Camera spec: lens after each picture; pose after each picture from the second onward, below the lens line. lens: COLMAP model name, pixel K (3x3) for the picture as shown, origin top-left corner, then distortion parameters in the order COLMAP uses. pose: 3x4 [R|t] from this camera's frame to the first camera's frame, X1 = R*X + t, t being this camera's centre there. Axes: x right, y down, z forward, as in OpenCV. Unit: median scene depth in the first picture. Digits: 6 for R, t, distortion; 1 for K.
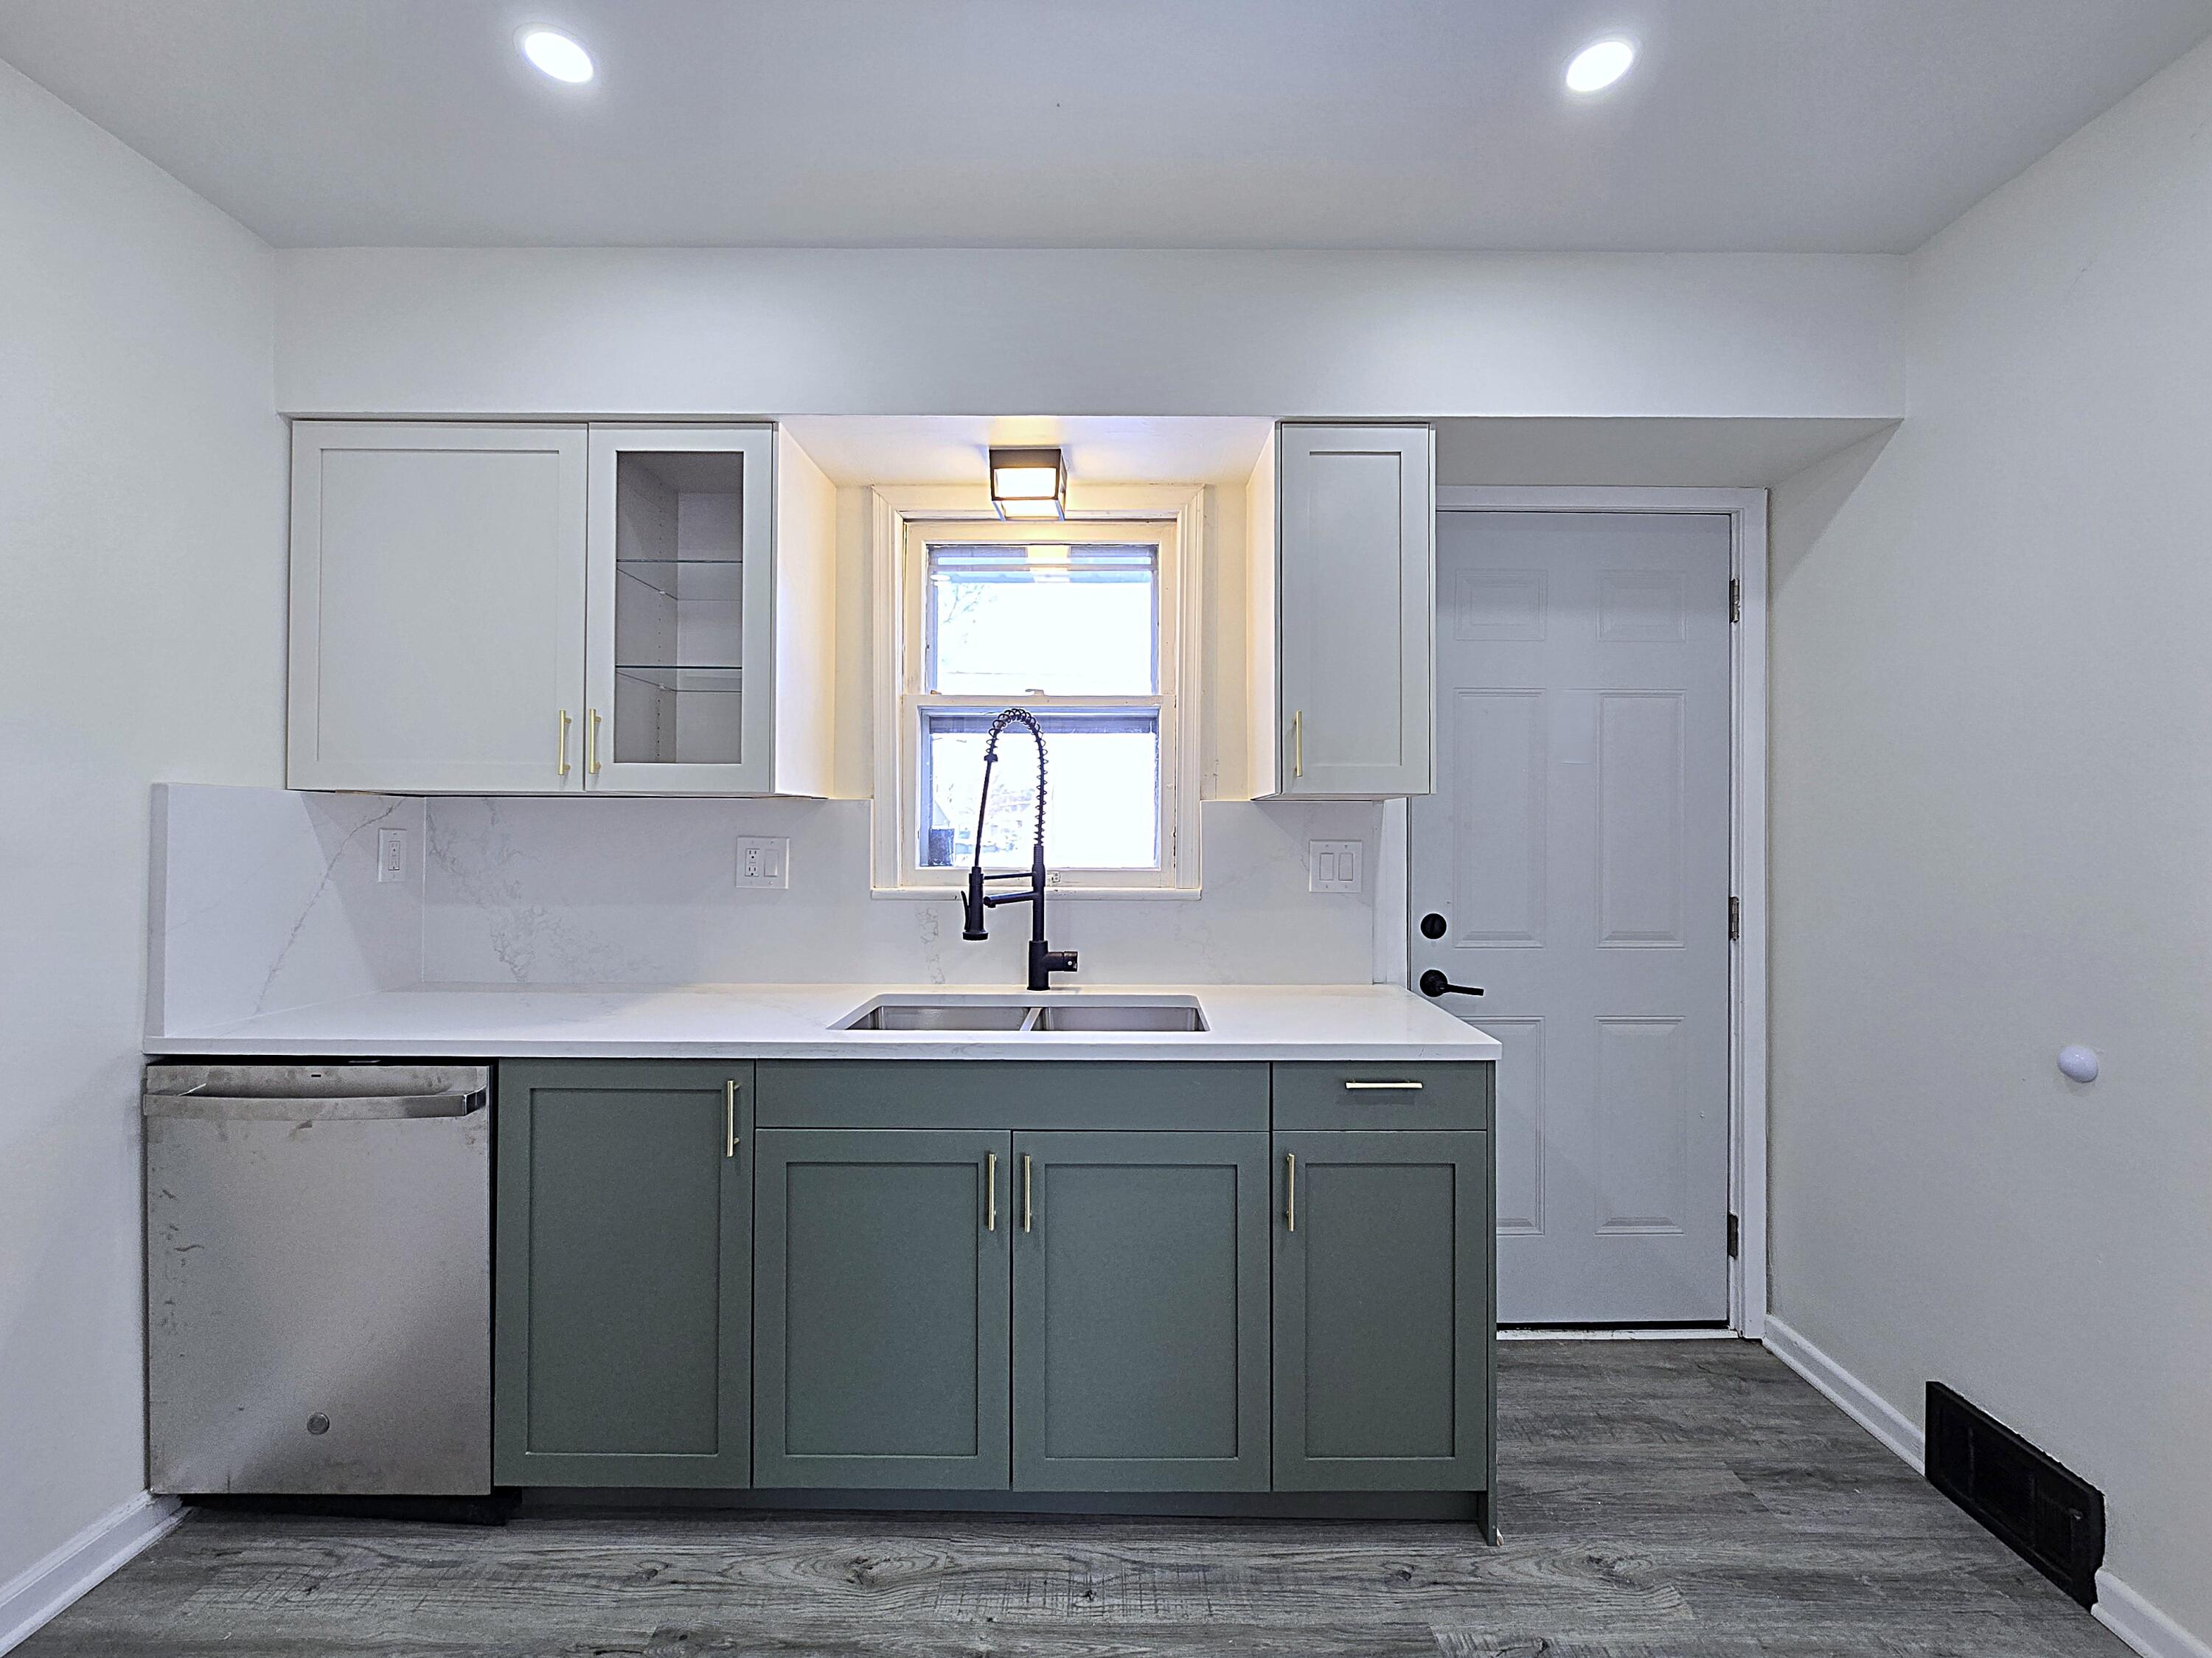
lens RADIAL K [[914.2, 0, 1120.3], [0, 914.2, 823.3], [0, 0, 1]] dist [-0.002792, -0.000333]
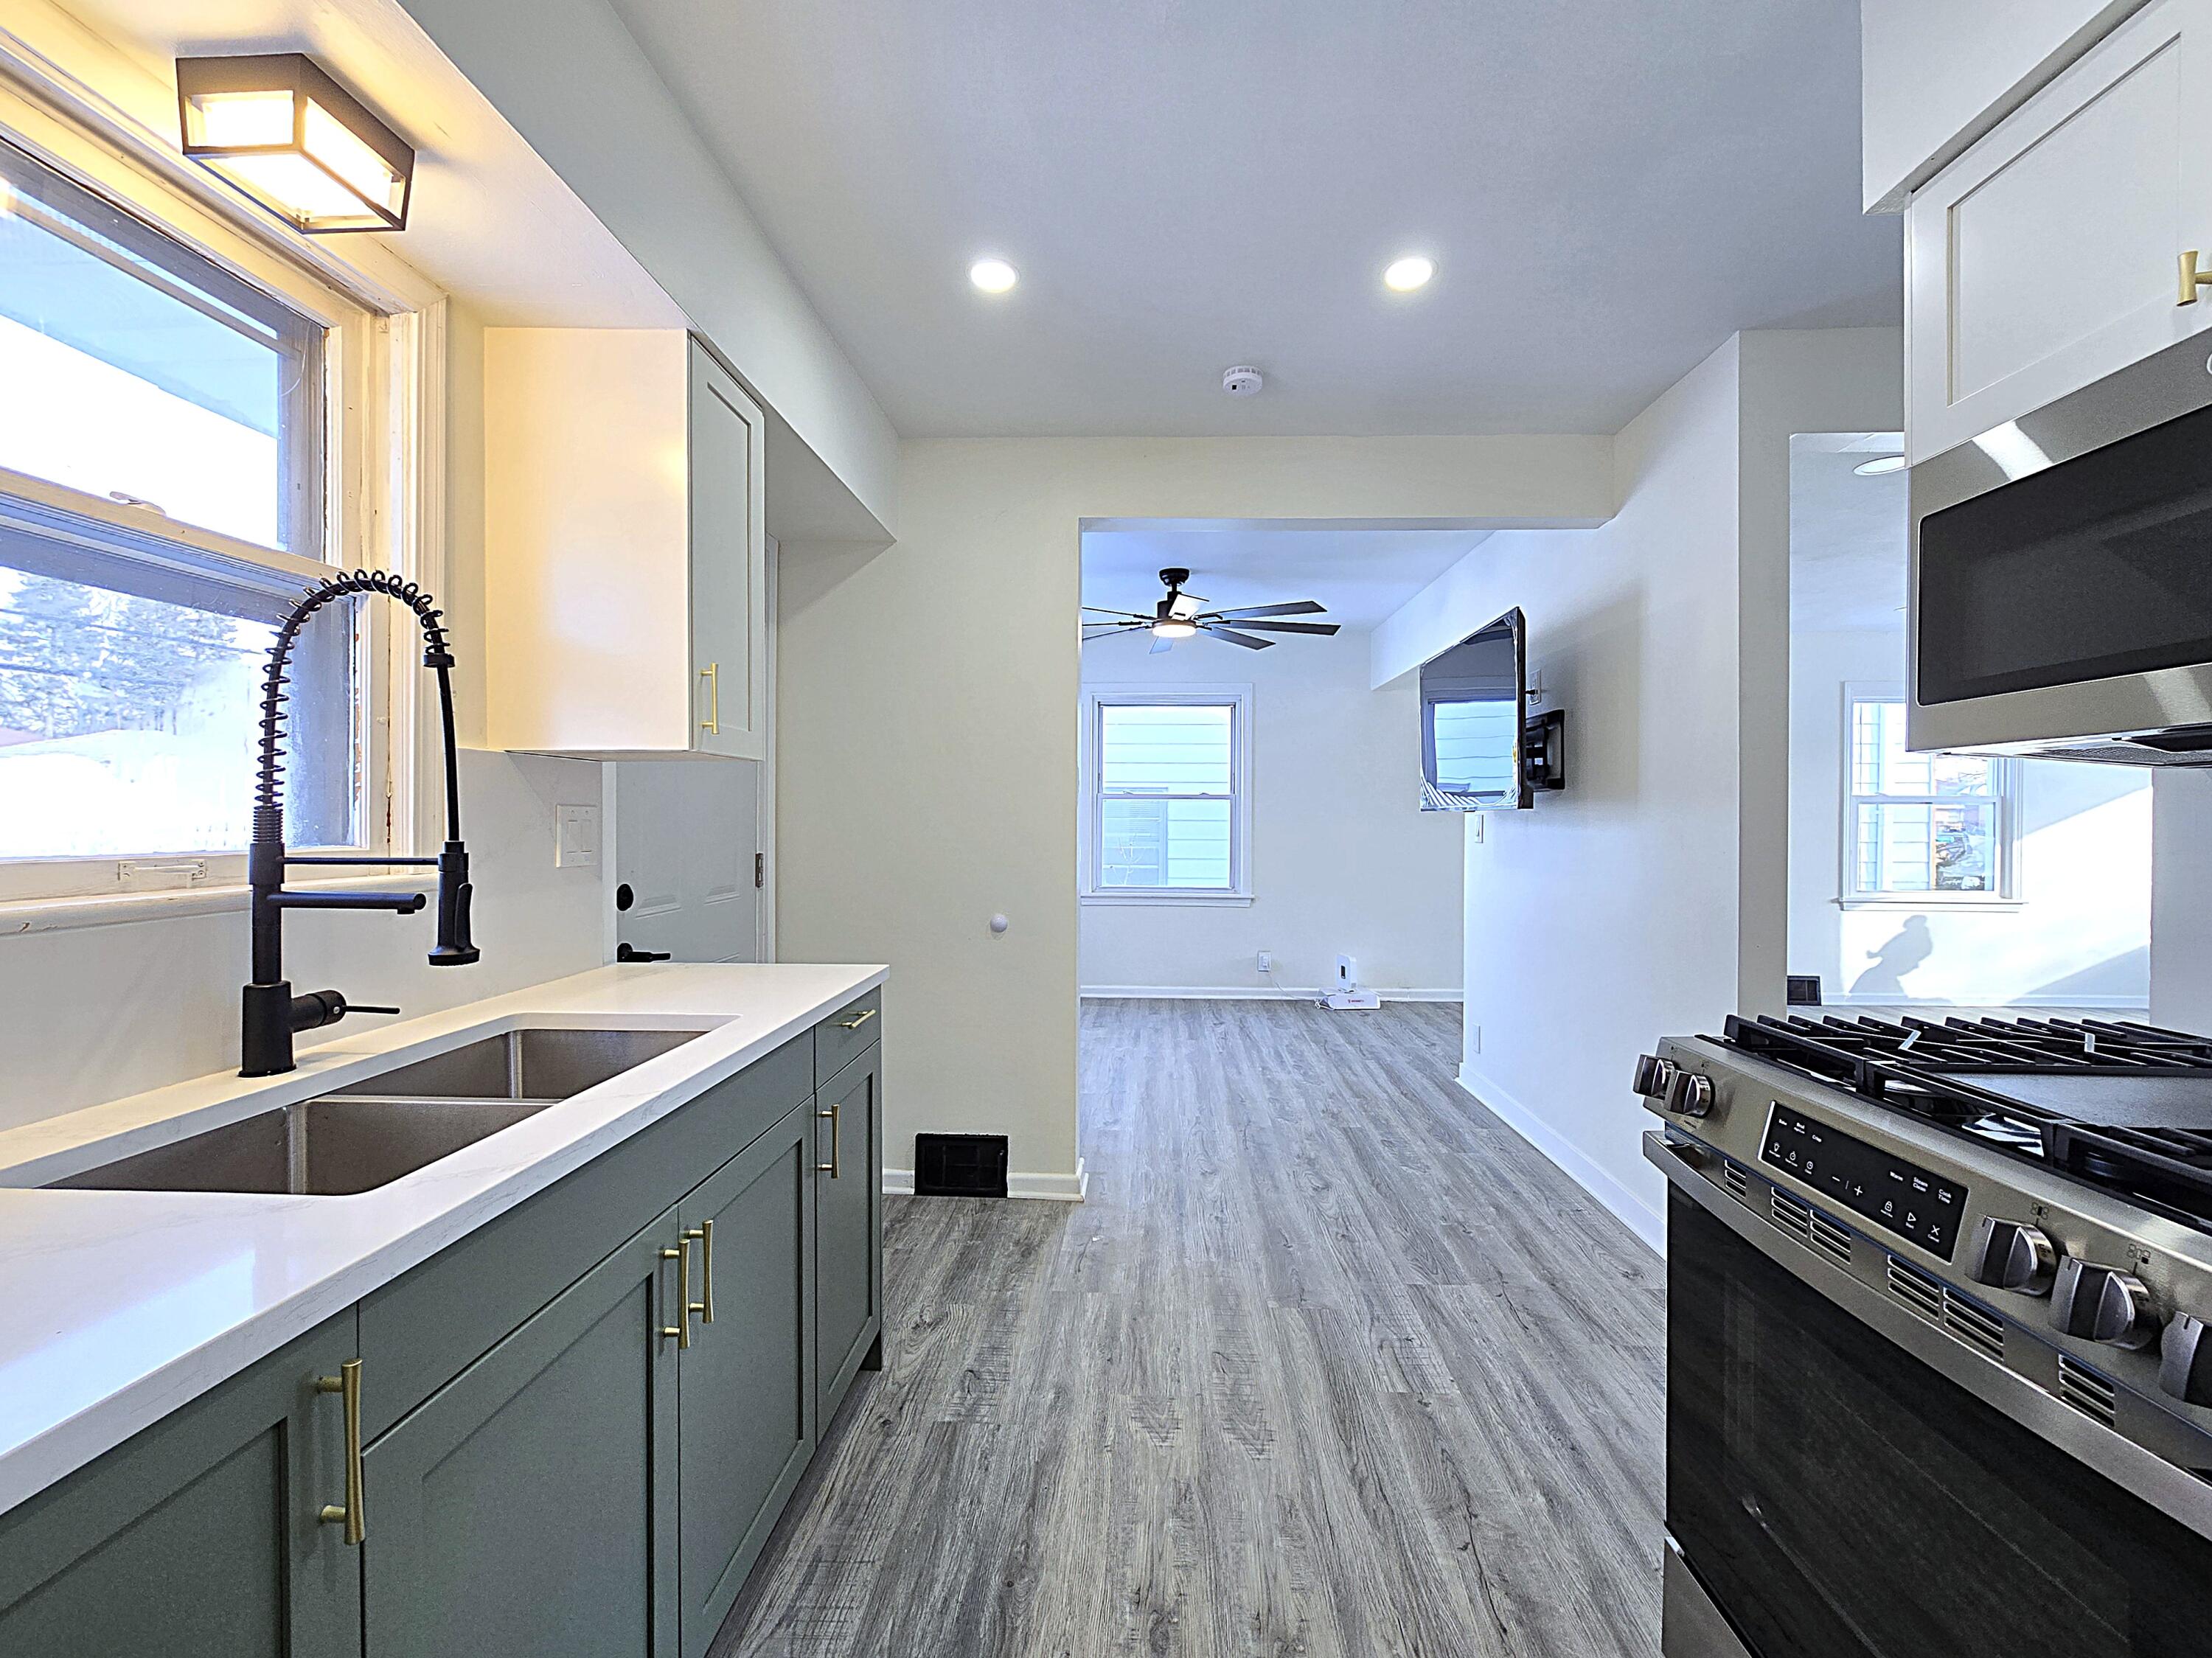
lens RADIAL K [[907.9, 0, 1116.8], [0, 907.9, 820.8], [0, 0, 1]] dist [-0.003220, -0.000424]
pose [[0.039612, -0.005295, 0.999201, -0.813748], [-0.012825, 0.999901, 0.005807, 0.029673], [-0.999133, -0.013045, 0.039540, 0.636353]]
